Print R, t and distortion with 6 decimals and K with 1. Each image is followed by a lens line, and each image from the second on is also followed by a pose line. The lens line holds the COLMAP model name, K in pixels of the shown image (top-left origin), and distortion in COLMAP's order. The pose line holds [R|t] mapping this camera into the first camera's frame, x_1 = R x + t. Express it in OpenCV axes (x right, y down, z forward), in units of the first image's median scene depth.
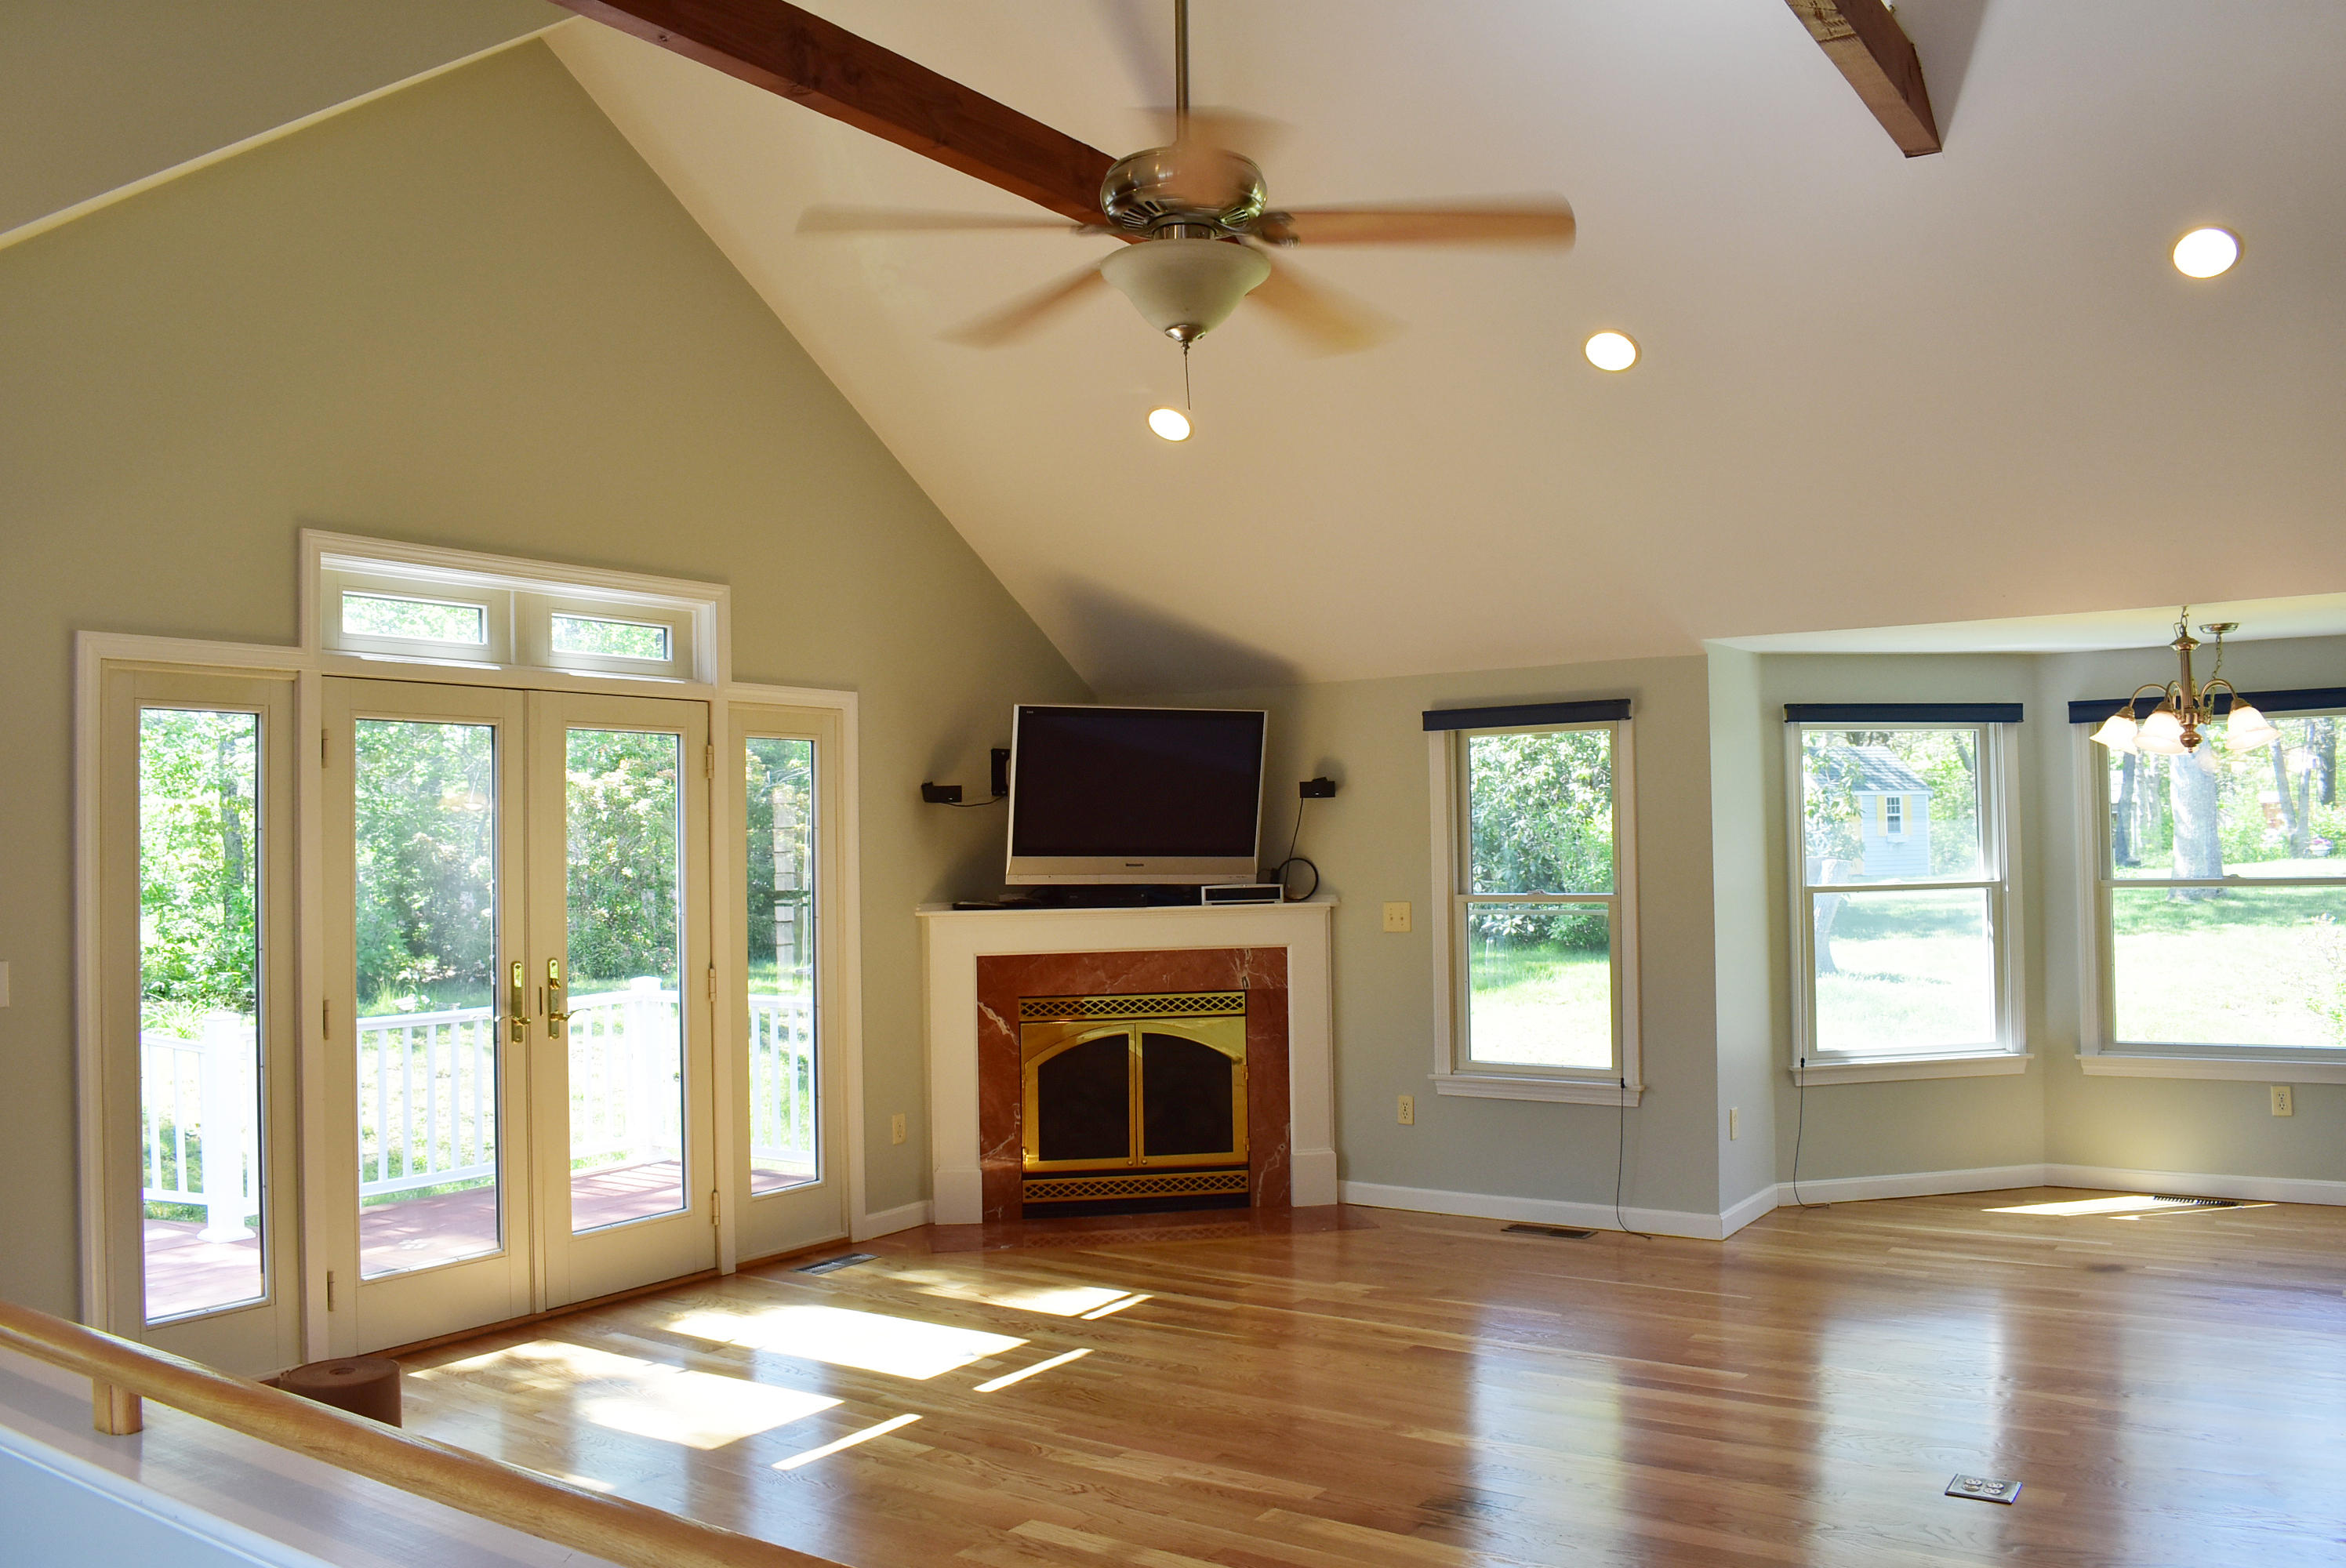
lens RADIAL K [[1859.3, 0, 1177.9], [0, 1859.3, 775.6], [0, 0, 1]] dist [-0.087087, 0.013547]
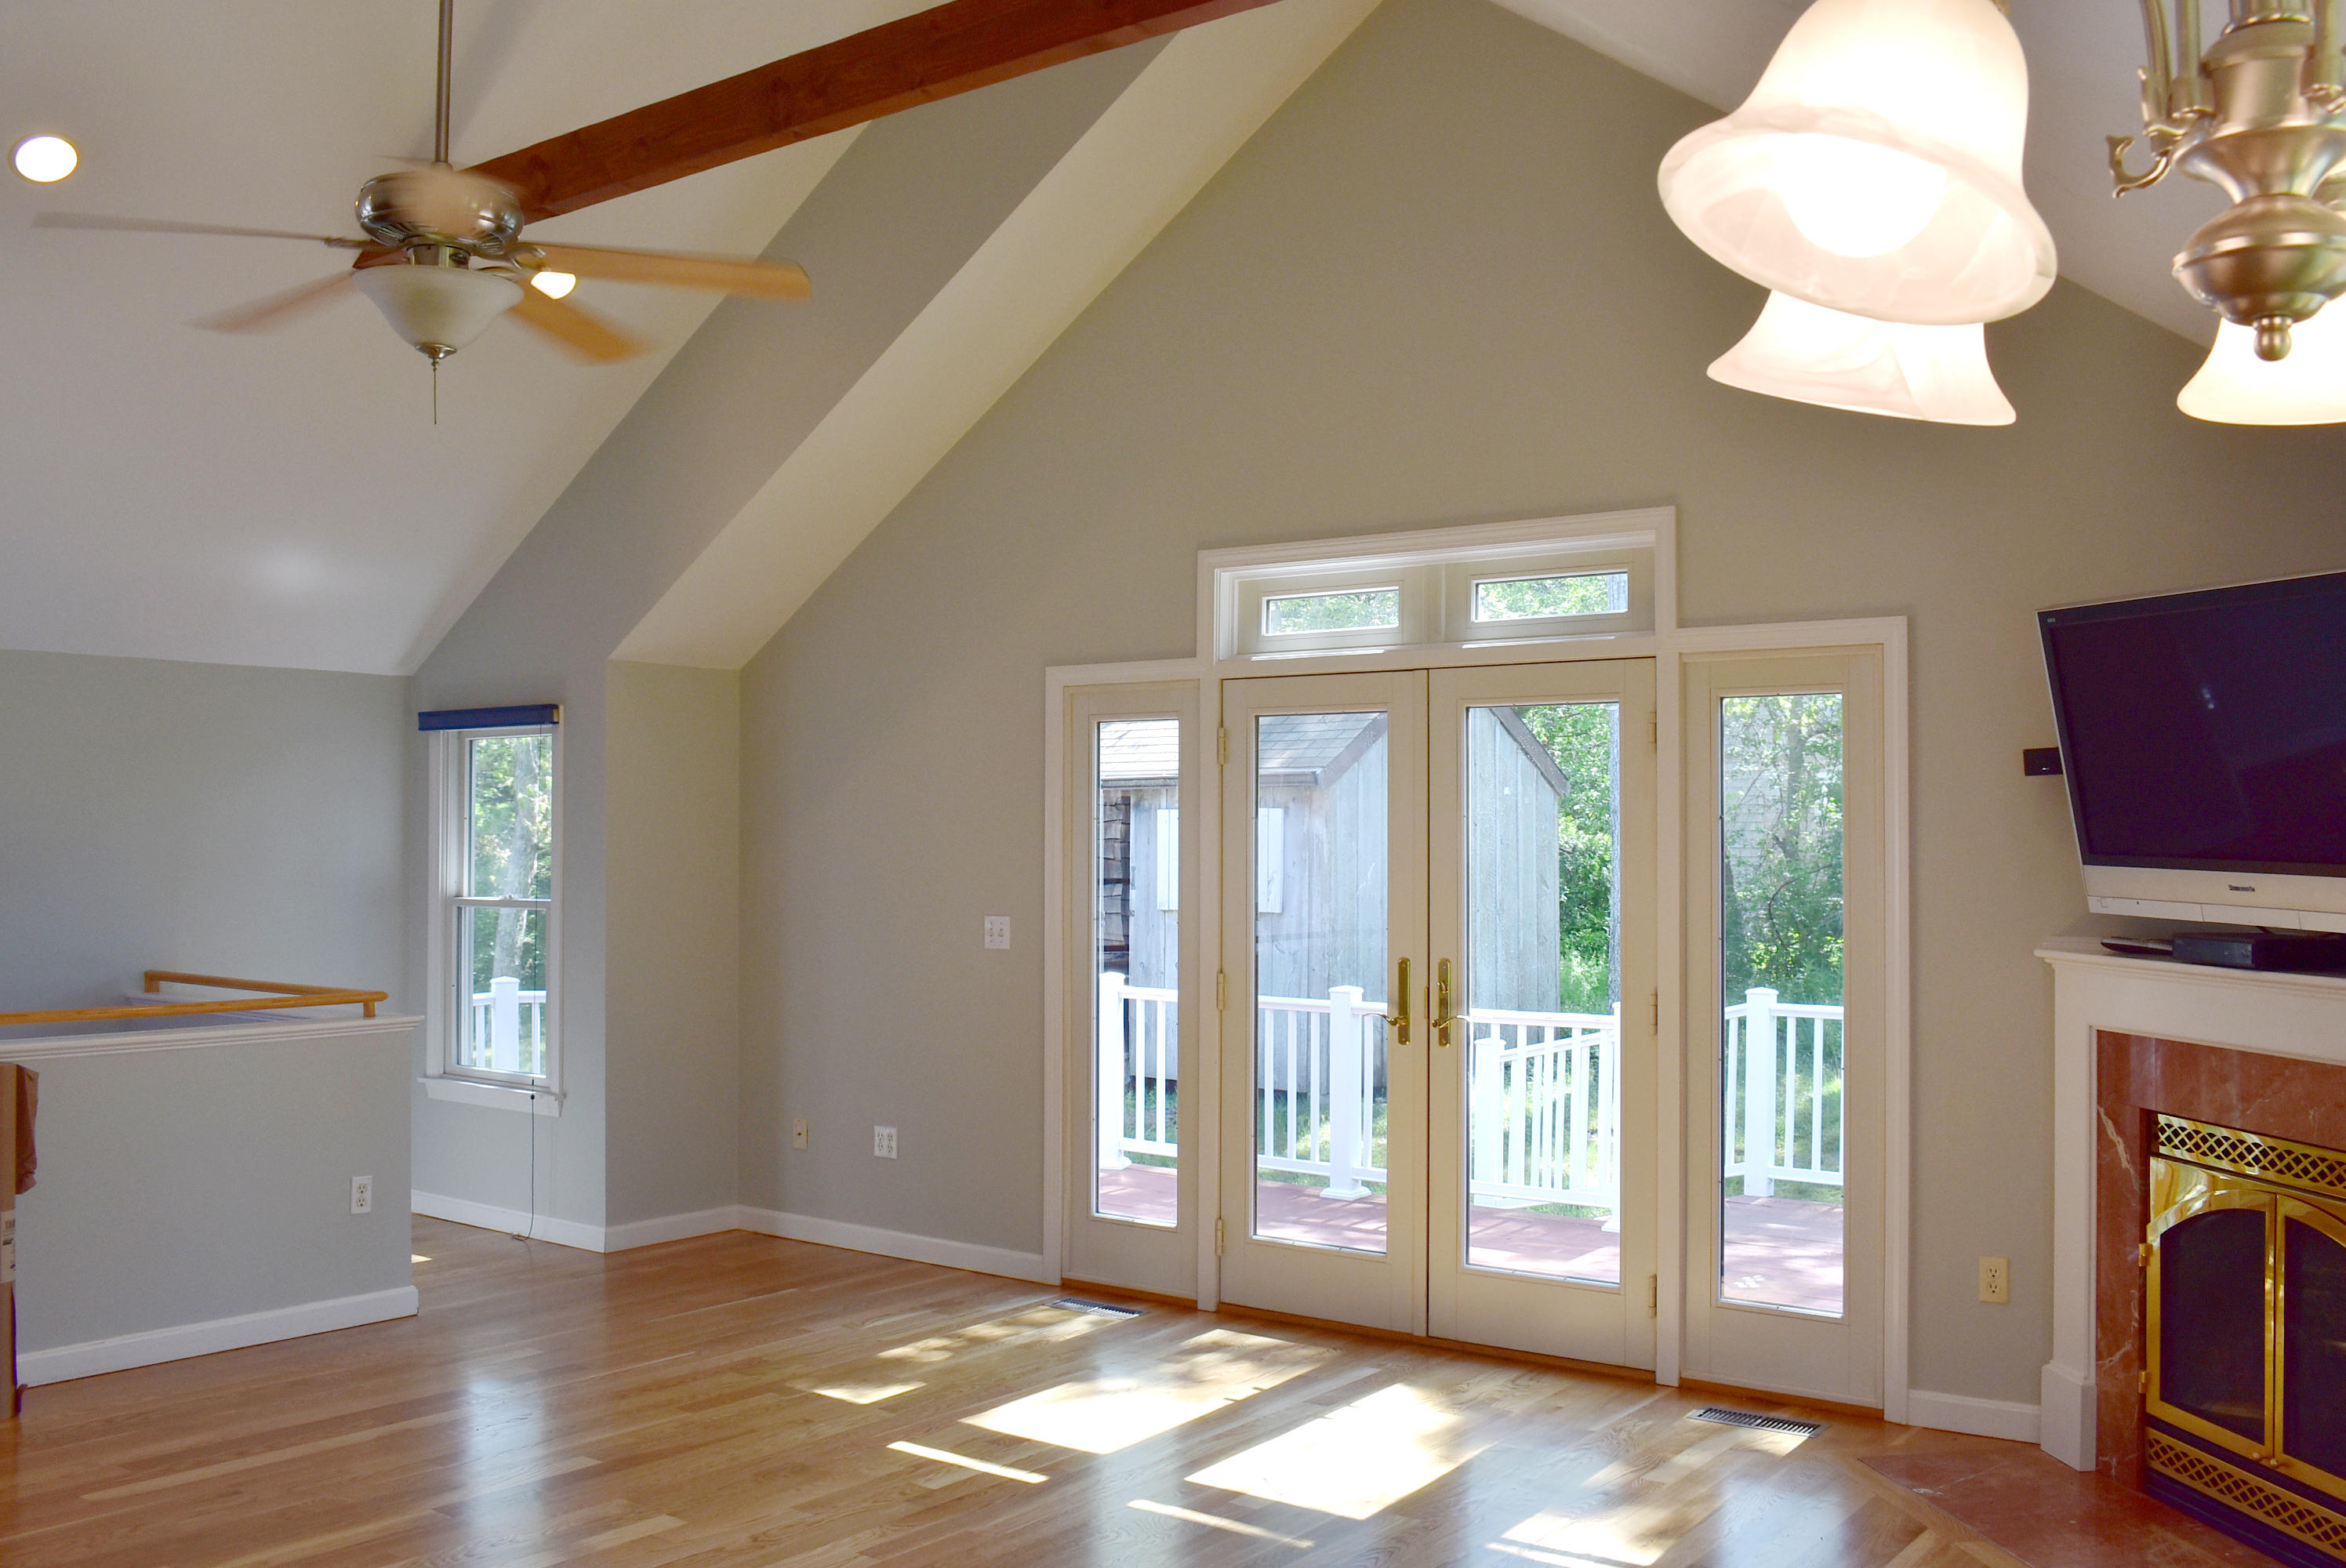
lens RADIAL K [[2167.0, 0, 1171.2], [0, 2167.0, 793.6], [0, 0, 1]] dist [-0.023144, 0.000000]
pose [[-0.037587, -0.000931, -0.999293, 0.720882], [0.038385, 0.999260, -0.002375, 0.013116], [0.998556, -0.038447, -0.037524, 0.873743]]
